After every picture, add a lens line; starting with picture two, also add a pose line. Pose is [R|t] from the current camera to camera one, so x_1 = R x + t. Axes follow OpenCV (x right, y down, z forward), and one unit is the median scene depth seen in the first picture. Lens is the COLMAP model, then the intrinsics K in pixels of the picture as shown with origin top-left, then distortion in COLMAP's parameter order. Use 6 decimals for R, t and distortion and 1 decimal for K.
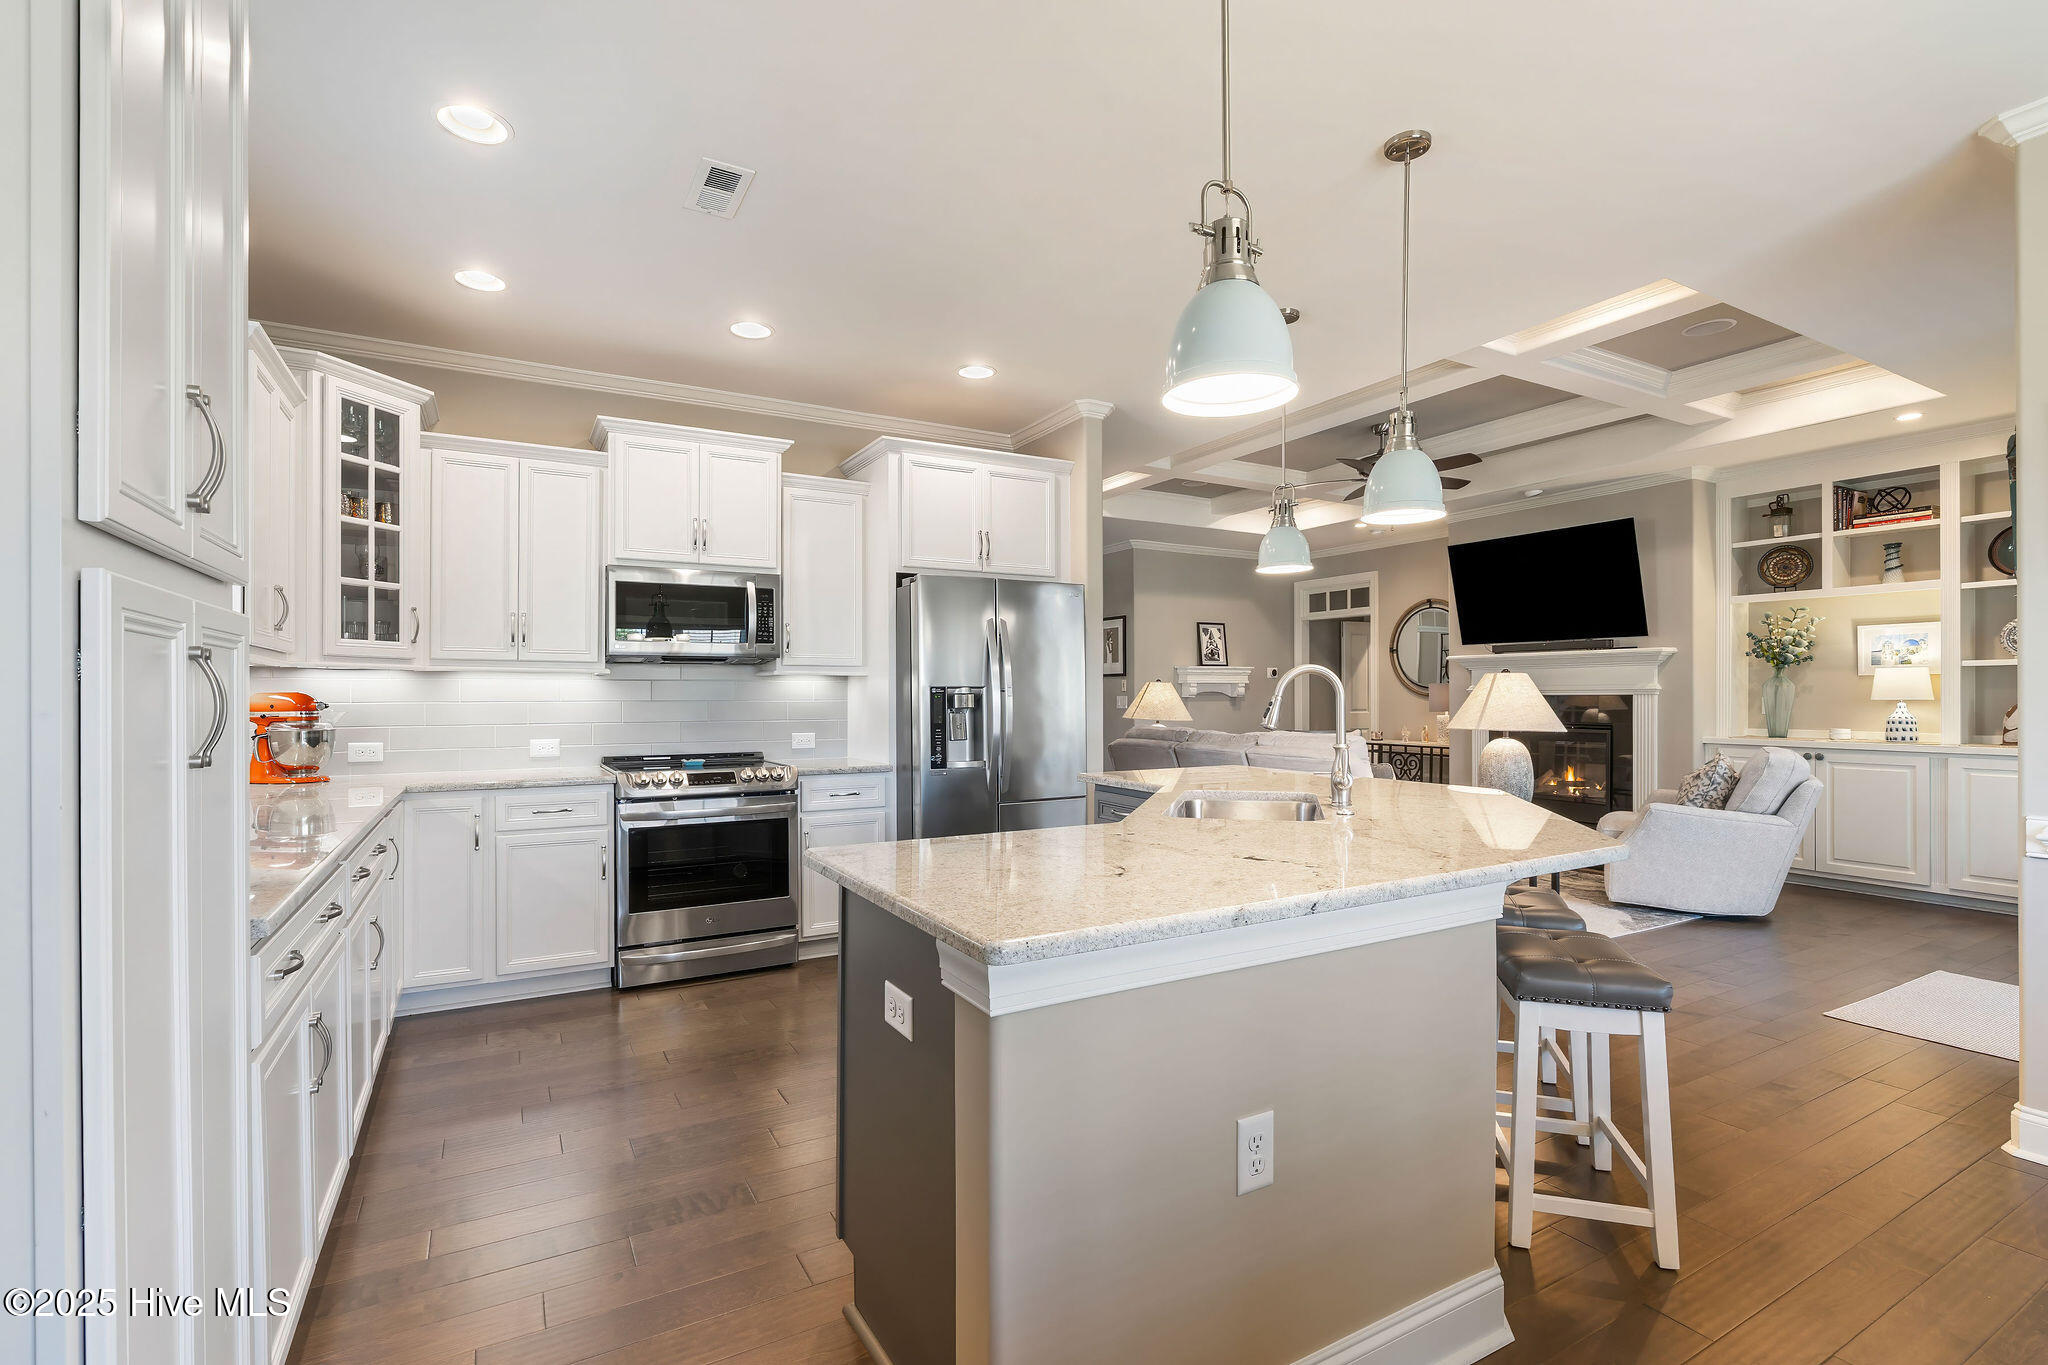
lens RADIAL K [[931.8, 0, 1018.7], [0, 931.8, 692.5], [0, 0, 1]] dist [-0.008326, 0.001451]
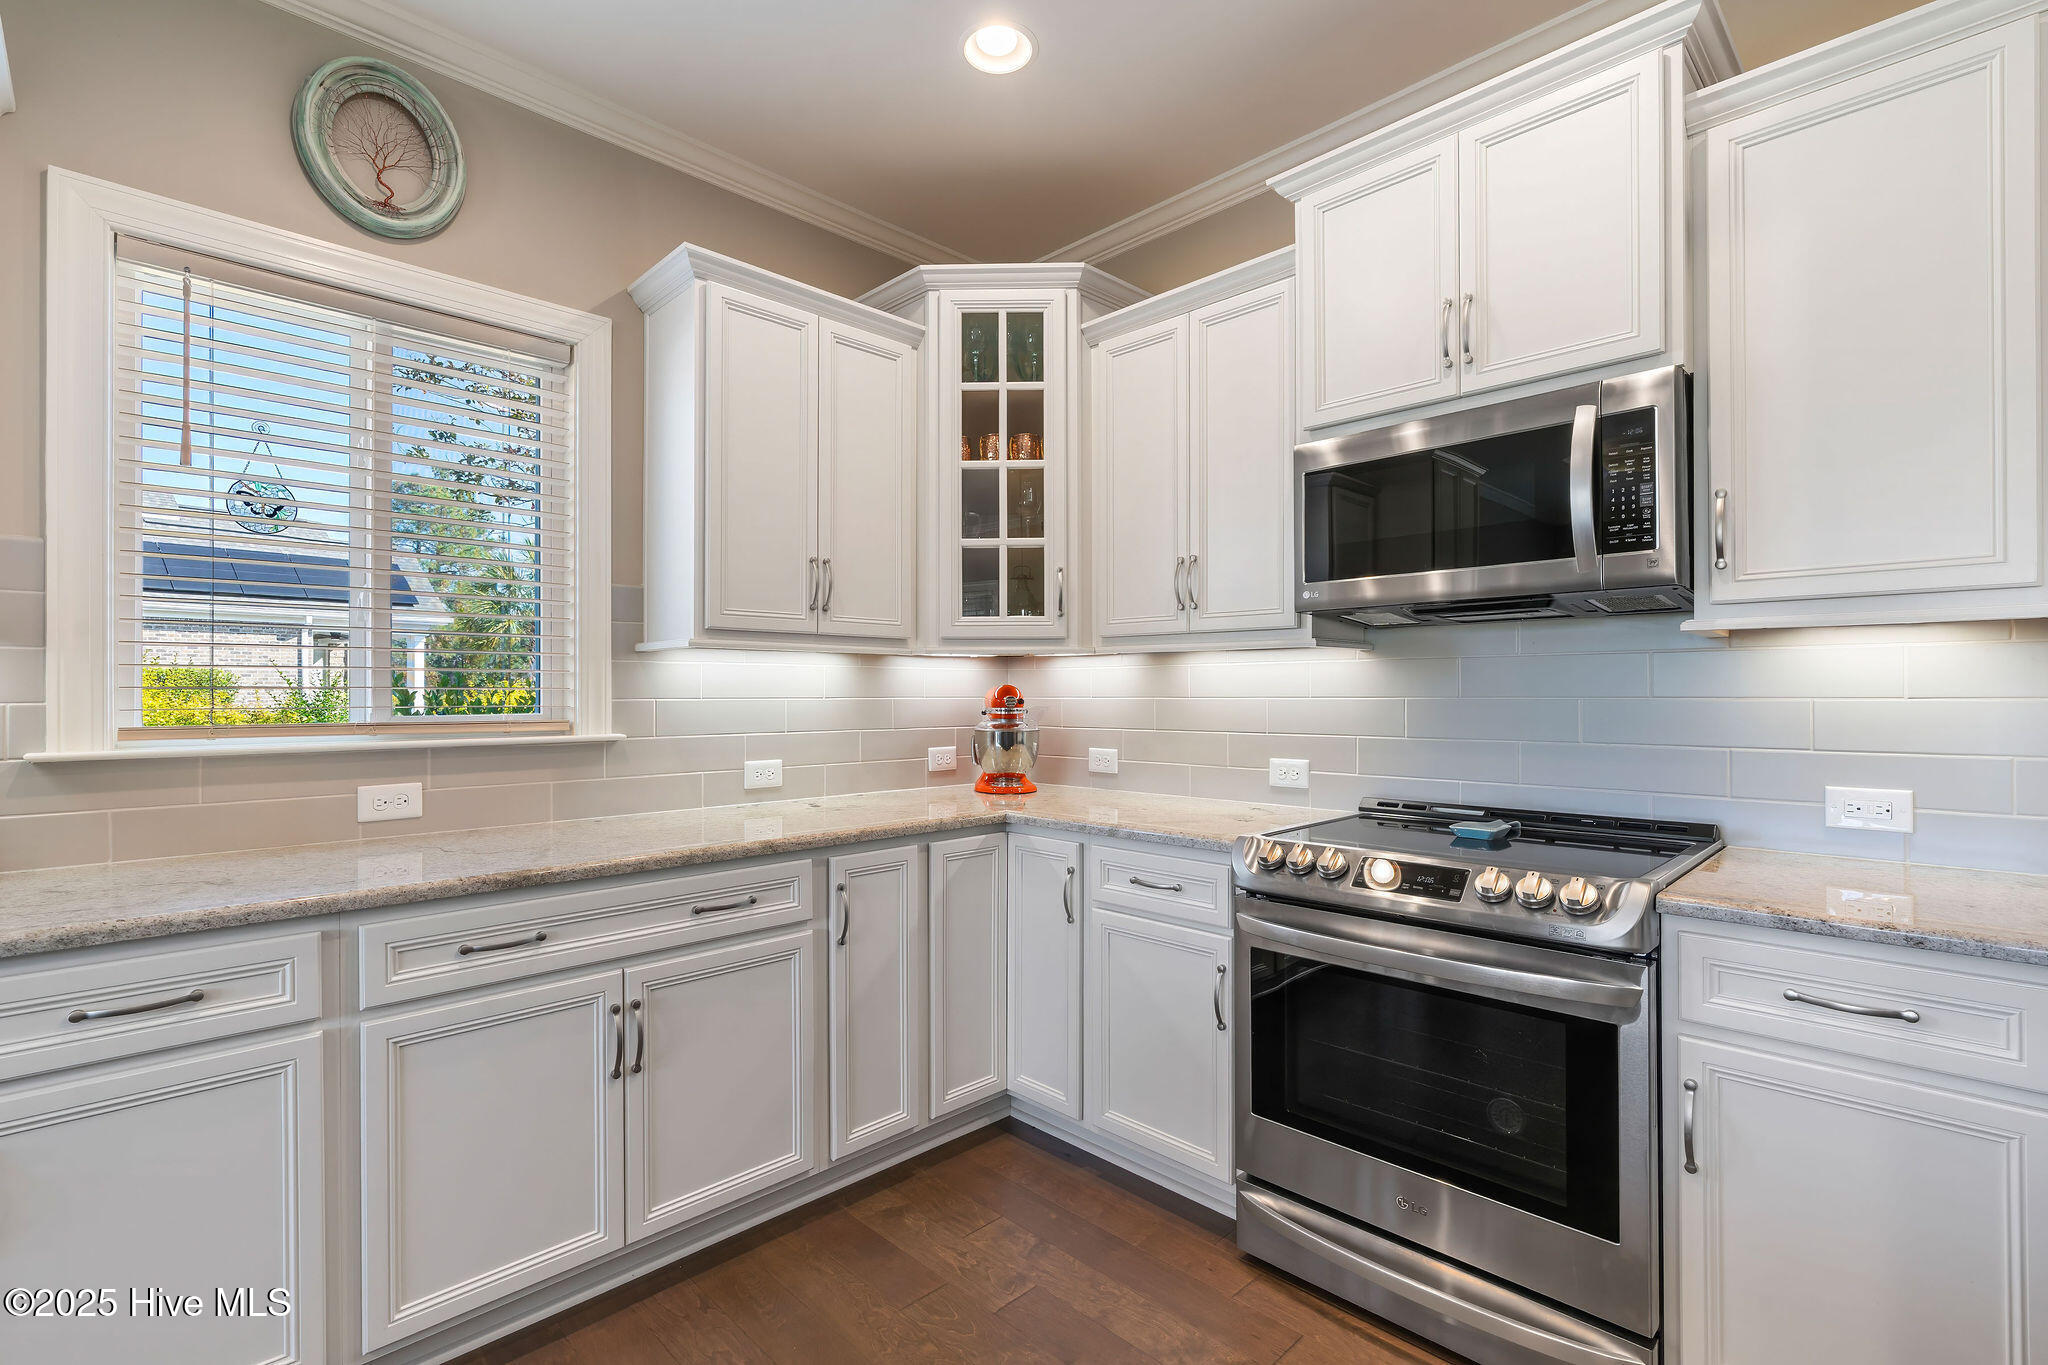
lens RADIAL K [[931.8, 0, 1014.3], [0, 931.8, 684.3], [0, 0, 1]] dist [-0.008326, 0.001451]
pose [[0.245542, -0.006148, -0.969367, 0.049378], [0.007113, 0.999964, -0.004540, 0.003112], [0.969360, -0.005780, 0.245577, 0.789343]]
